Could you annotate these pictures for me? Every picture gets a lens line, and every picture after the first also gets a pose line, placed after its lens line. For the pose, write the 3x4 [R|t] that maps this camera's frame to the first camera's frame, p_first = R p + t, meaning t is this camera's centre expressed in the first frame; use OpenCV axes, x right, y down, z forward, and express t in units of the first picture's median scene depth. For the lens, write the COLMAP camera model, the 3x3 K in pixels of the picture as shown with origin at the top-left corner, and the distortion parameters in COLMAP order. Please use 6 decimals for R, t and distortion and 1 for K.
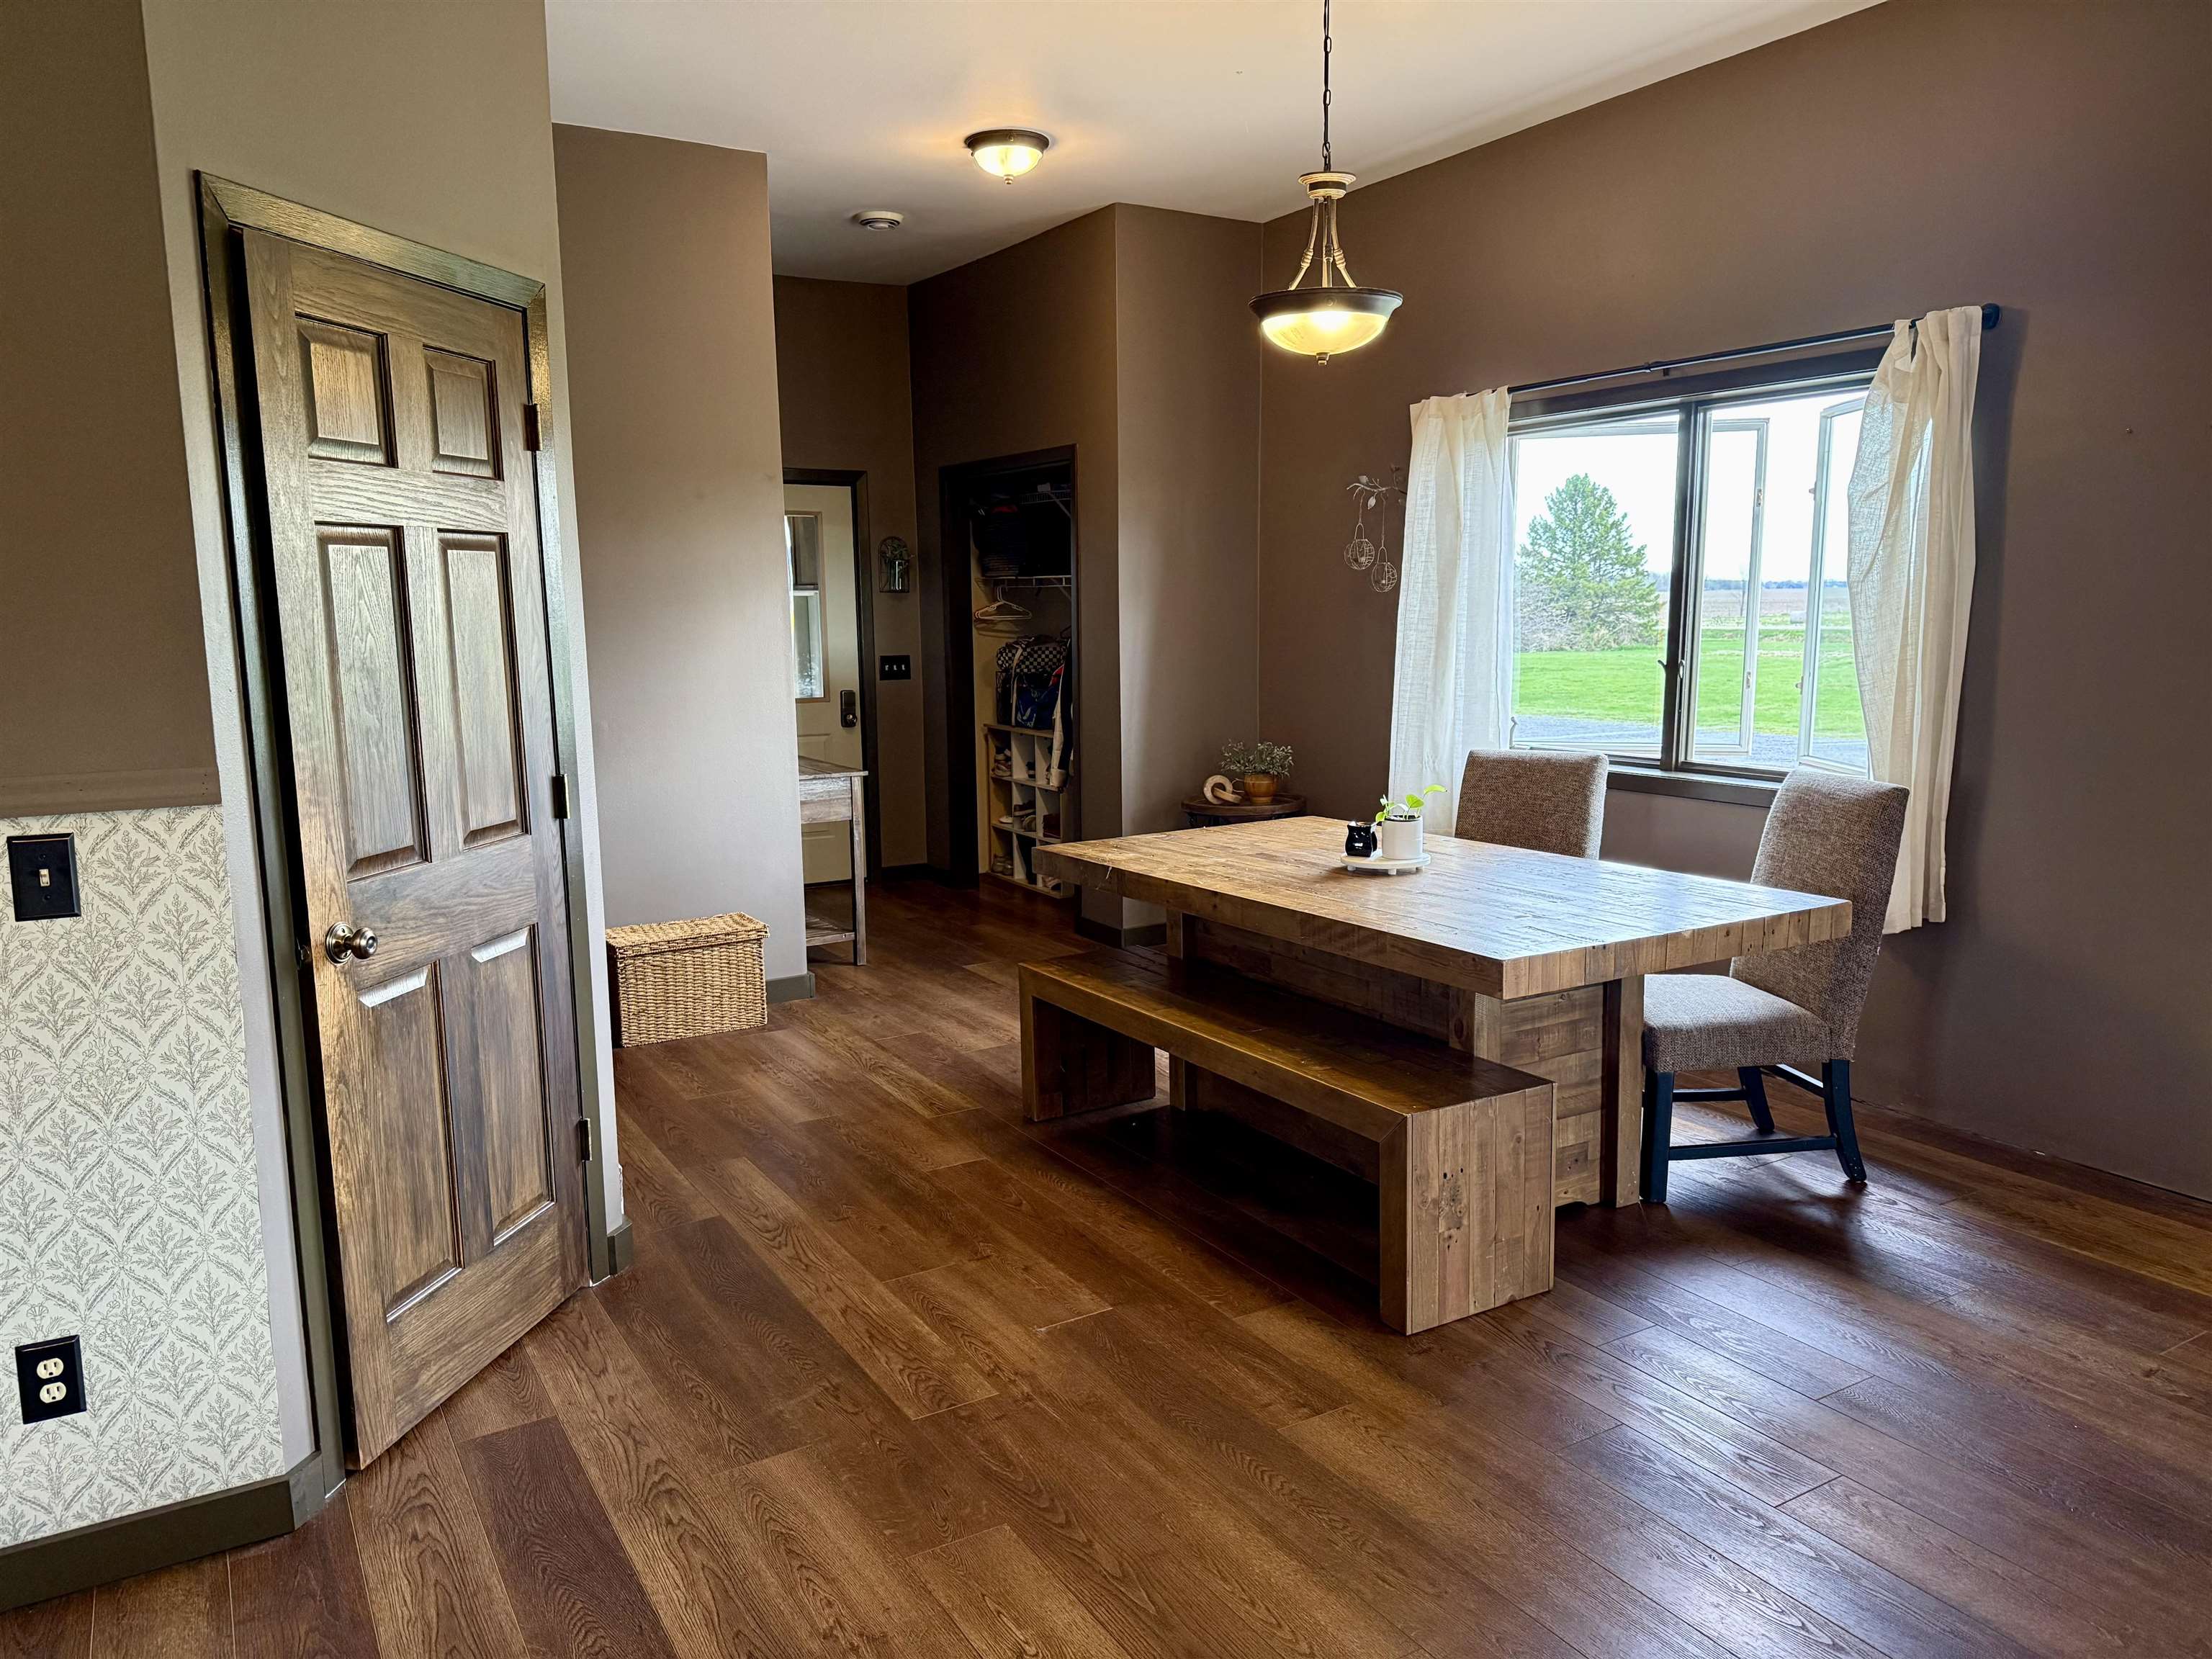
lens RADIAL K [[1588.9, 0, 1144.6], [0, 1588.9, 839.6], [0, 0, 1]] dist [0.148005, -0.139010]
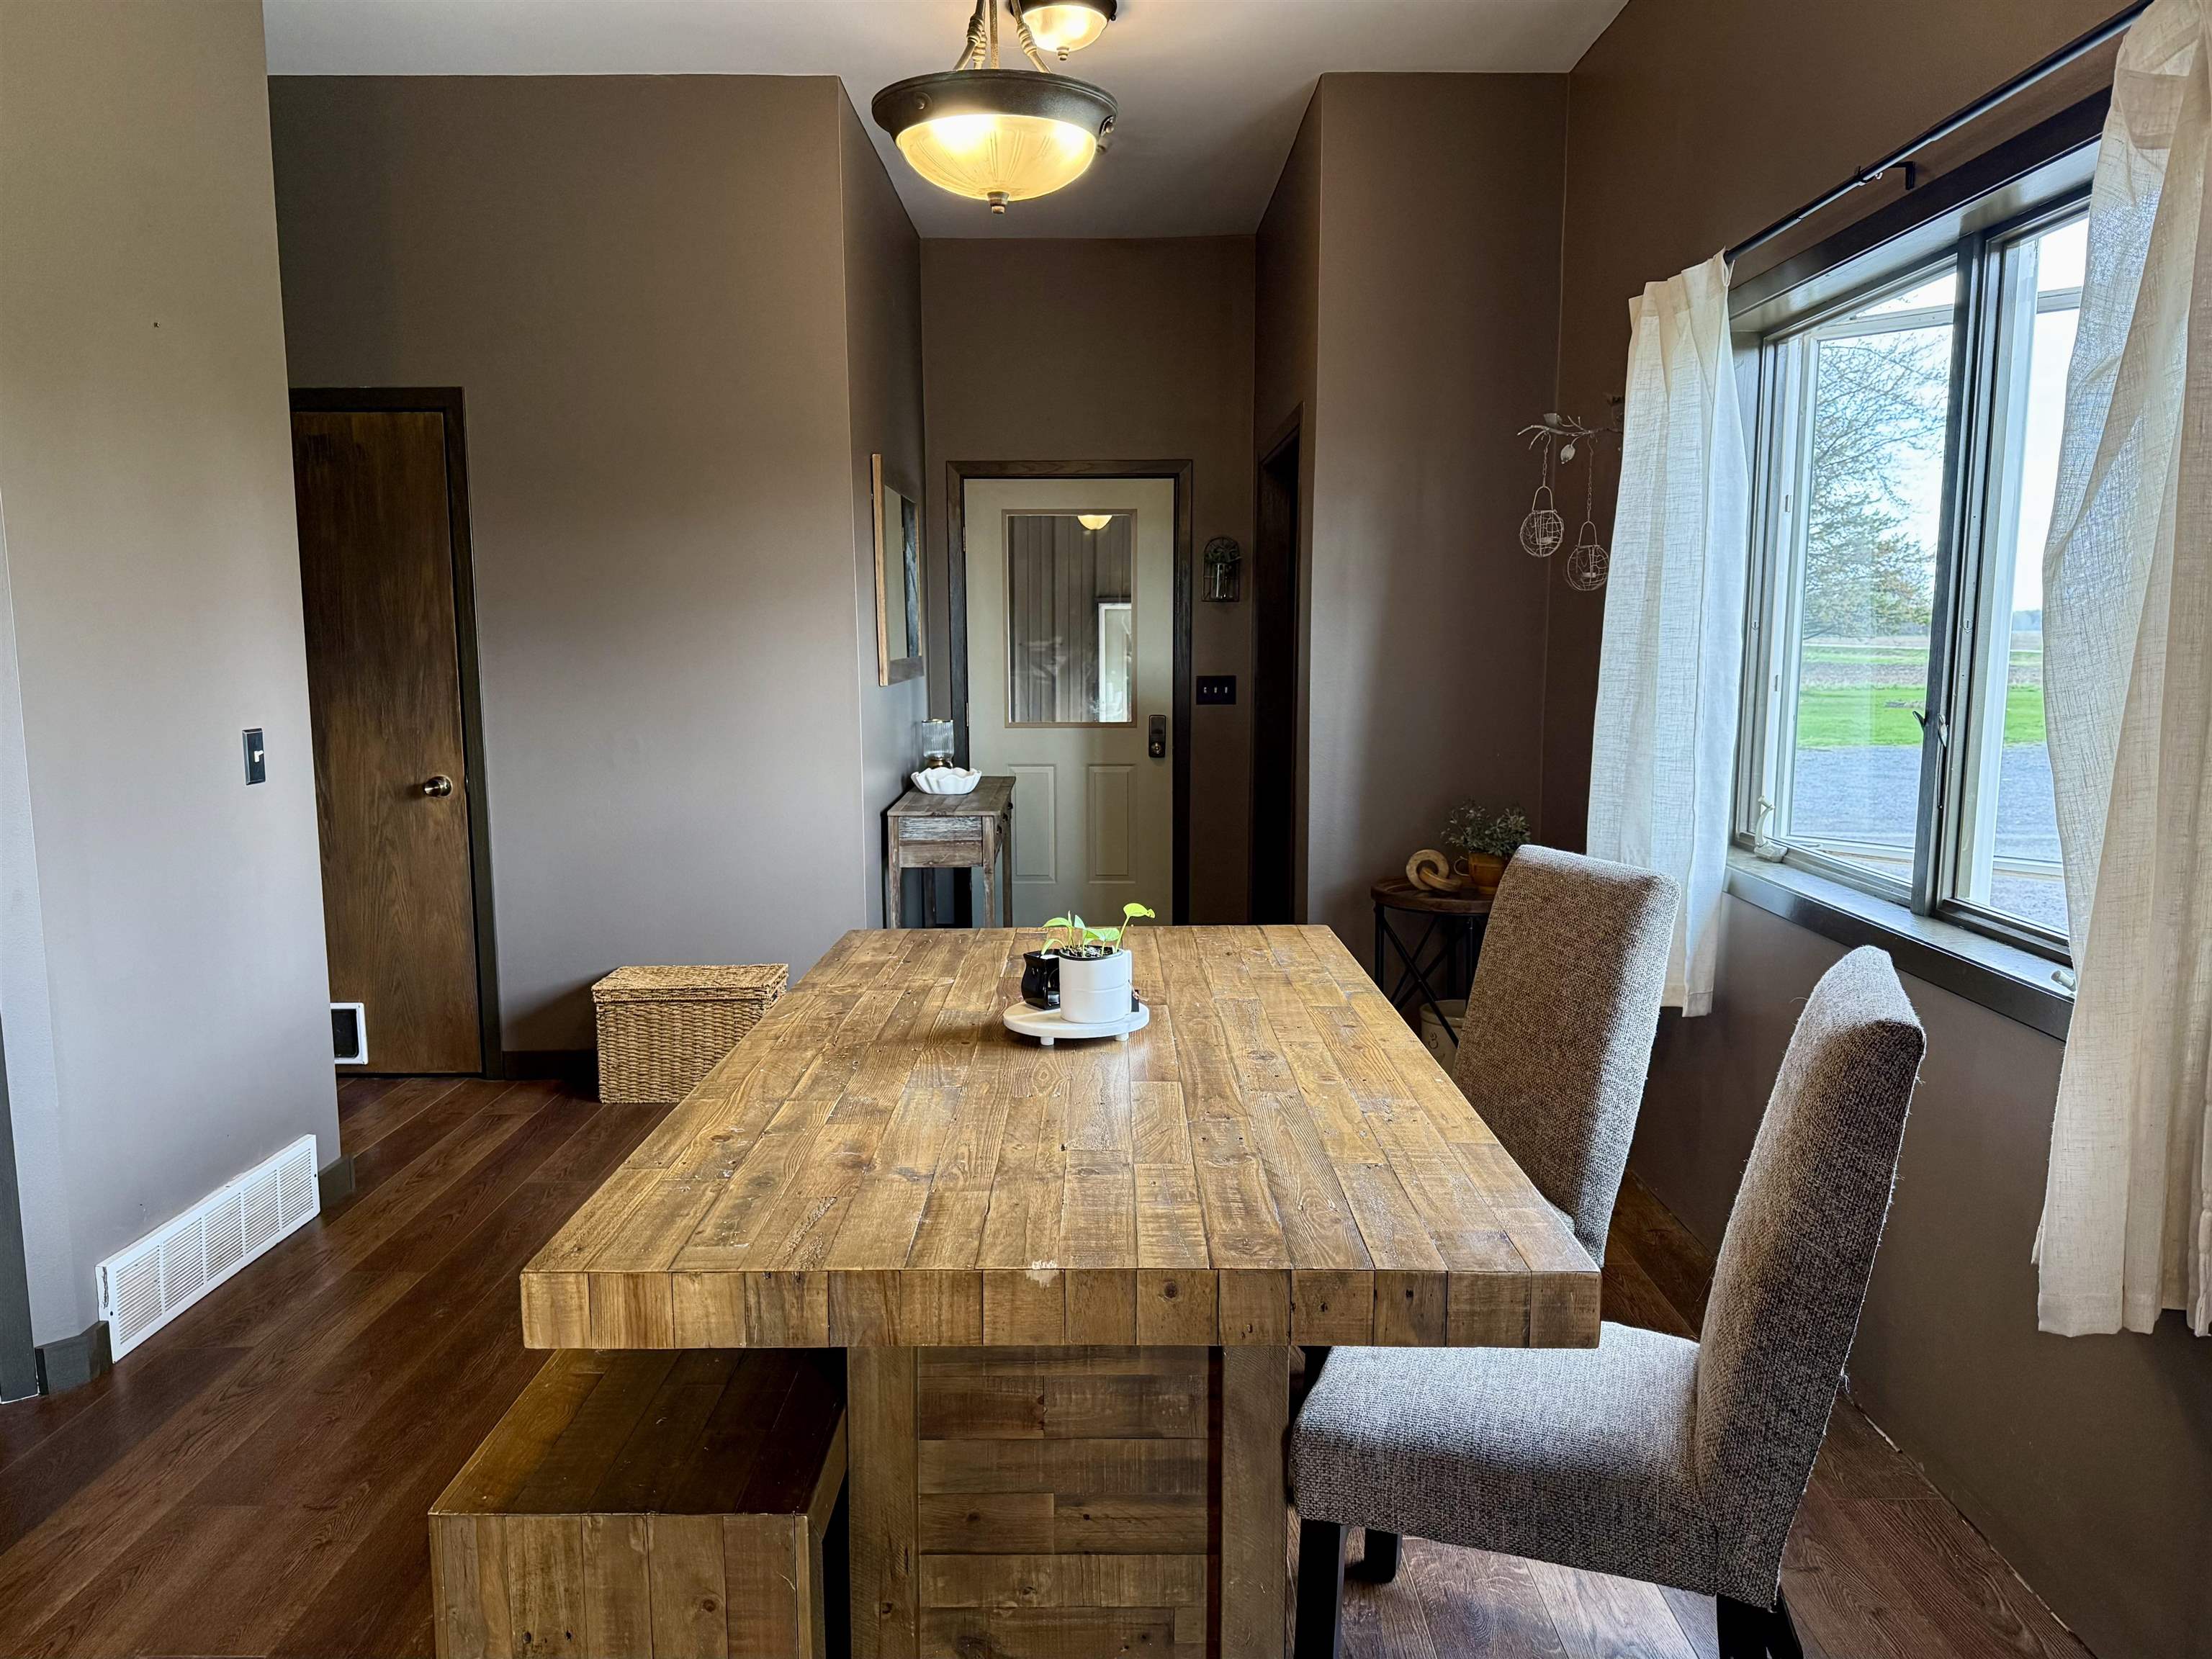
lens RADIAL K [[1608.2, 0, 1106.0], [0, 1608.2, 829.5], [0, 0, 1]] dist [0.071995, -0.086649]
pose [[0.841240, 0.074090, -0.535561, 0.547819], [-0.085488, 0.996333, 0.003553, -0.070310], [0.533860, 0.042795, 0.844489, 0.552148]]
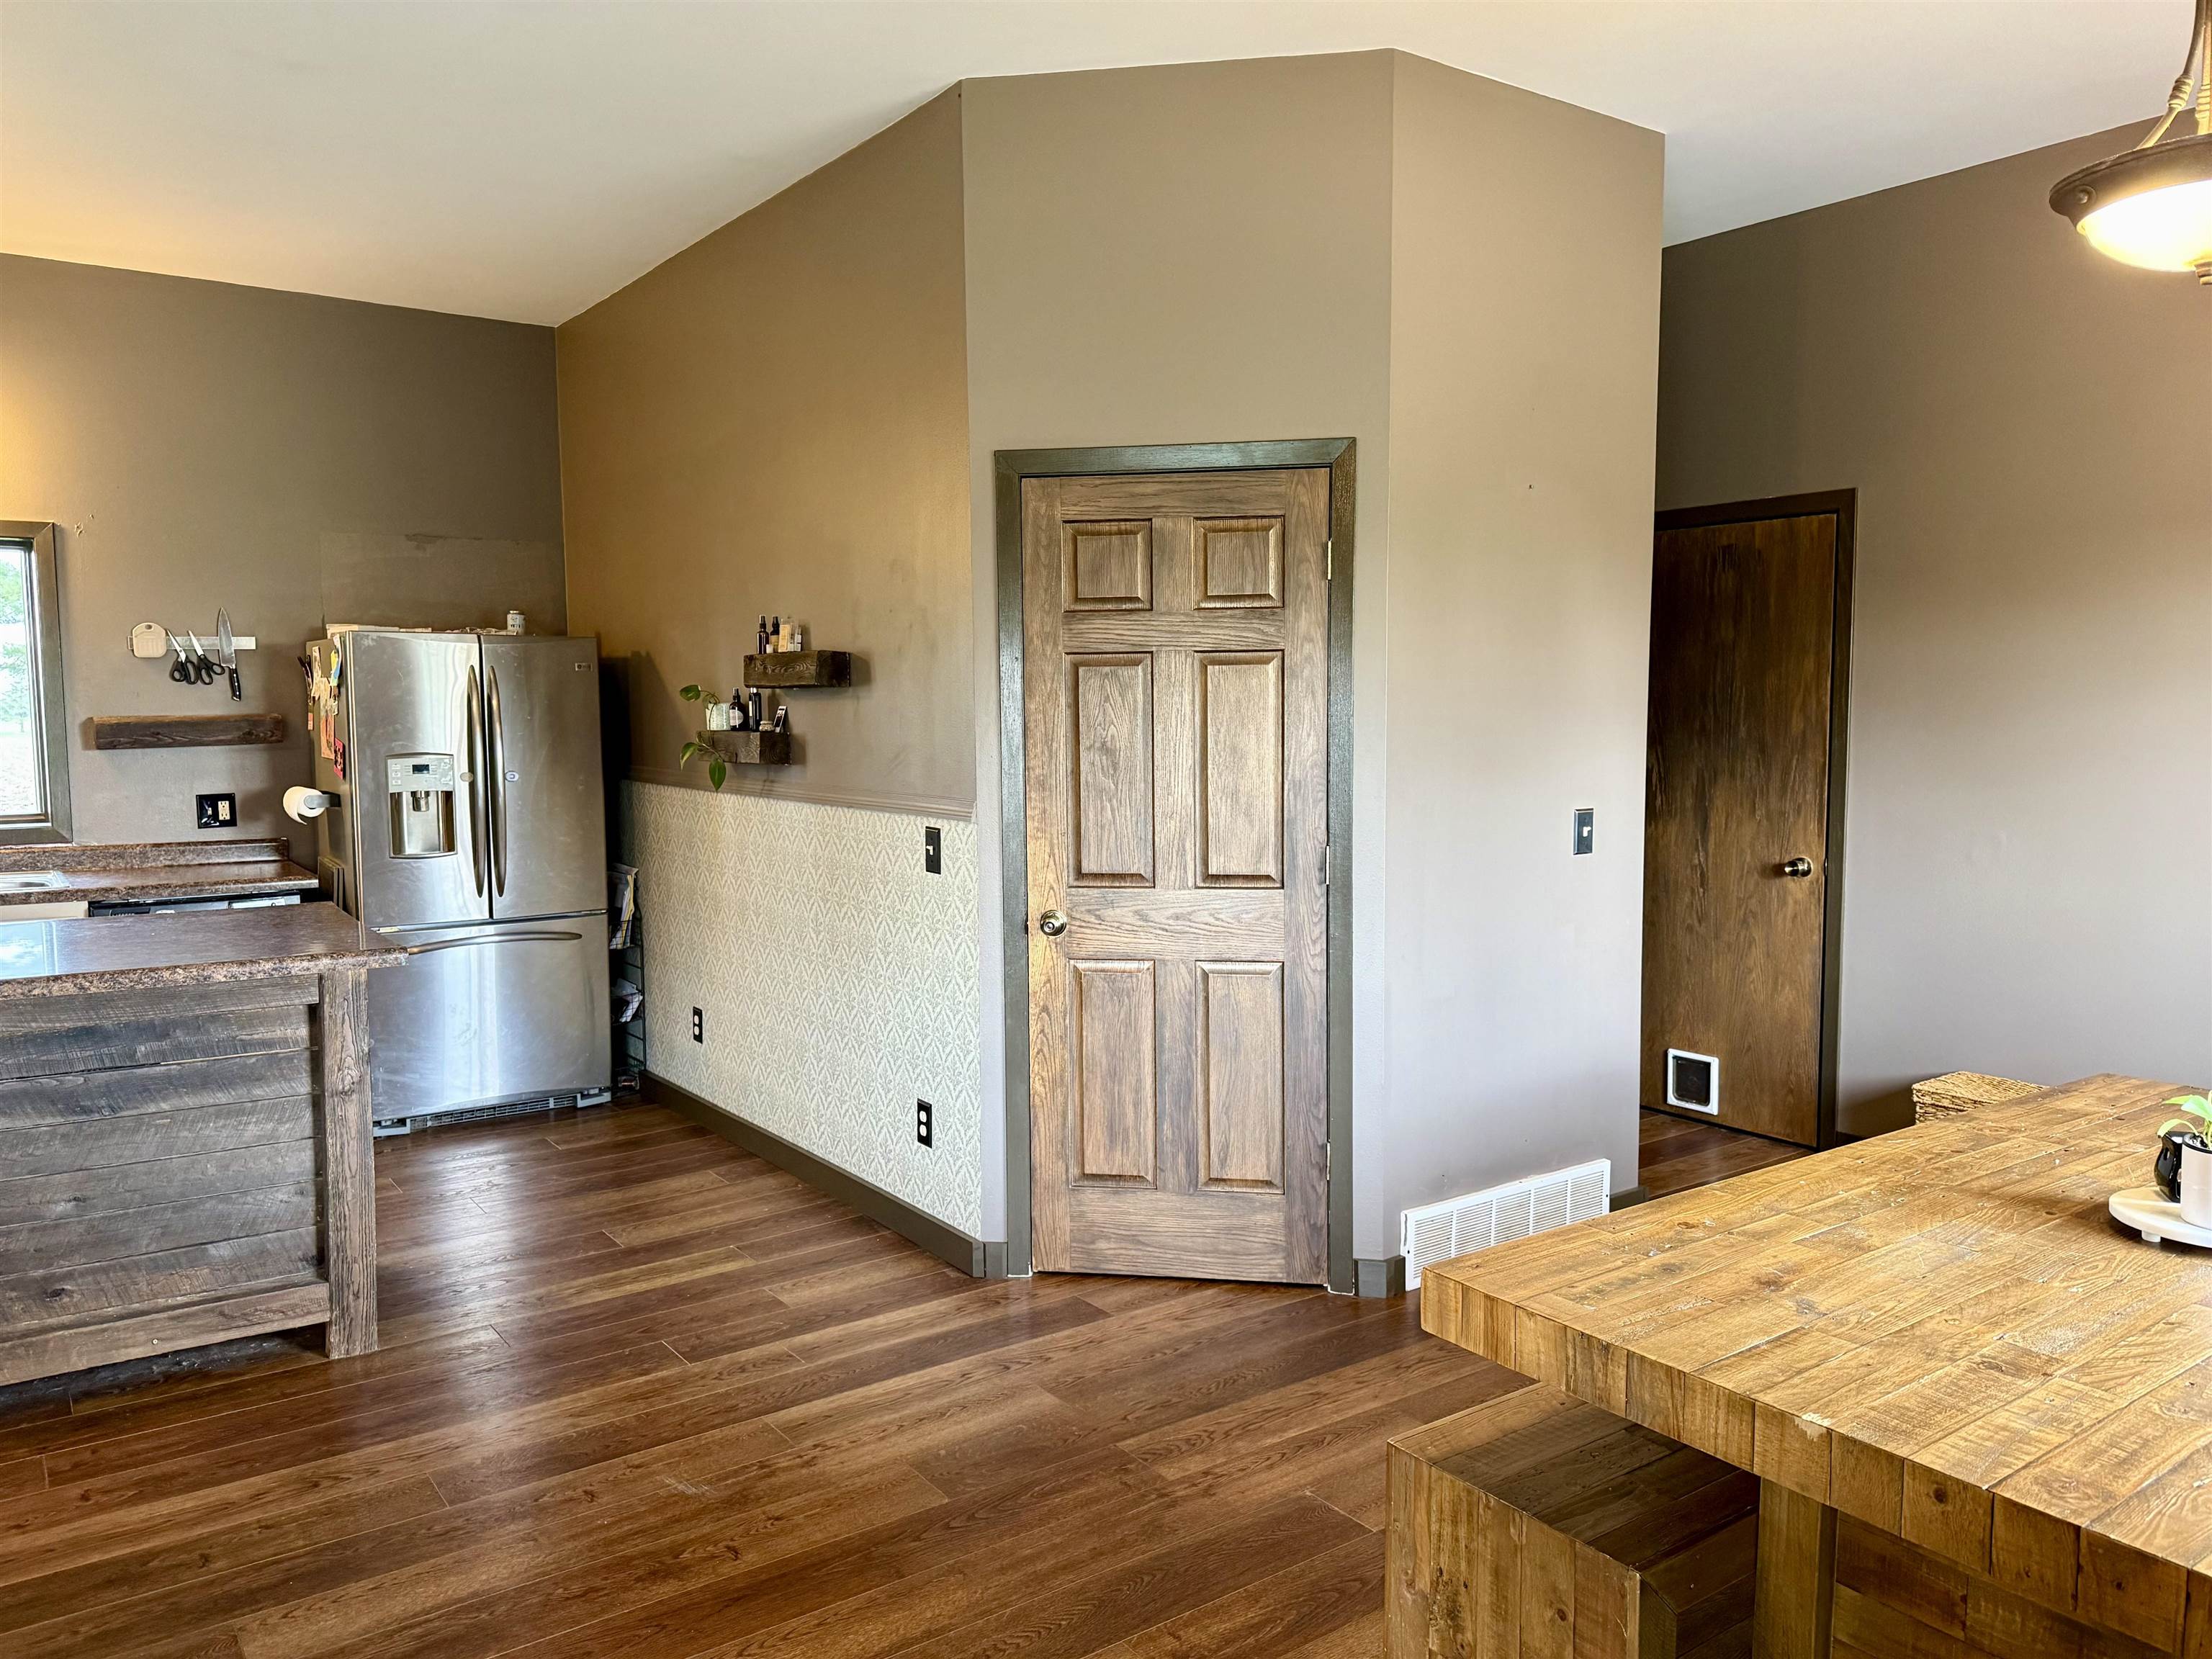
lens RADIAL K [[1584.4, 0, 1071.5], [0, 1584.4, 830.4], [0, 0, 1]] dist [0.090829, -0.085508]
pose [[0.056103, 0.096843, -0.993717, 0.716098], [-0.148033, 0.985091, 0.087645, -0.115192], [0.987390, 0.142186, 0.069603, 0.664944]]
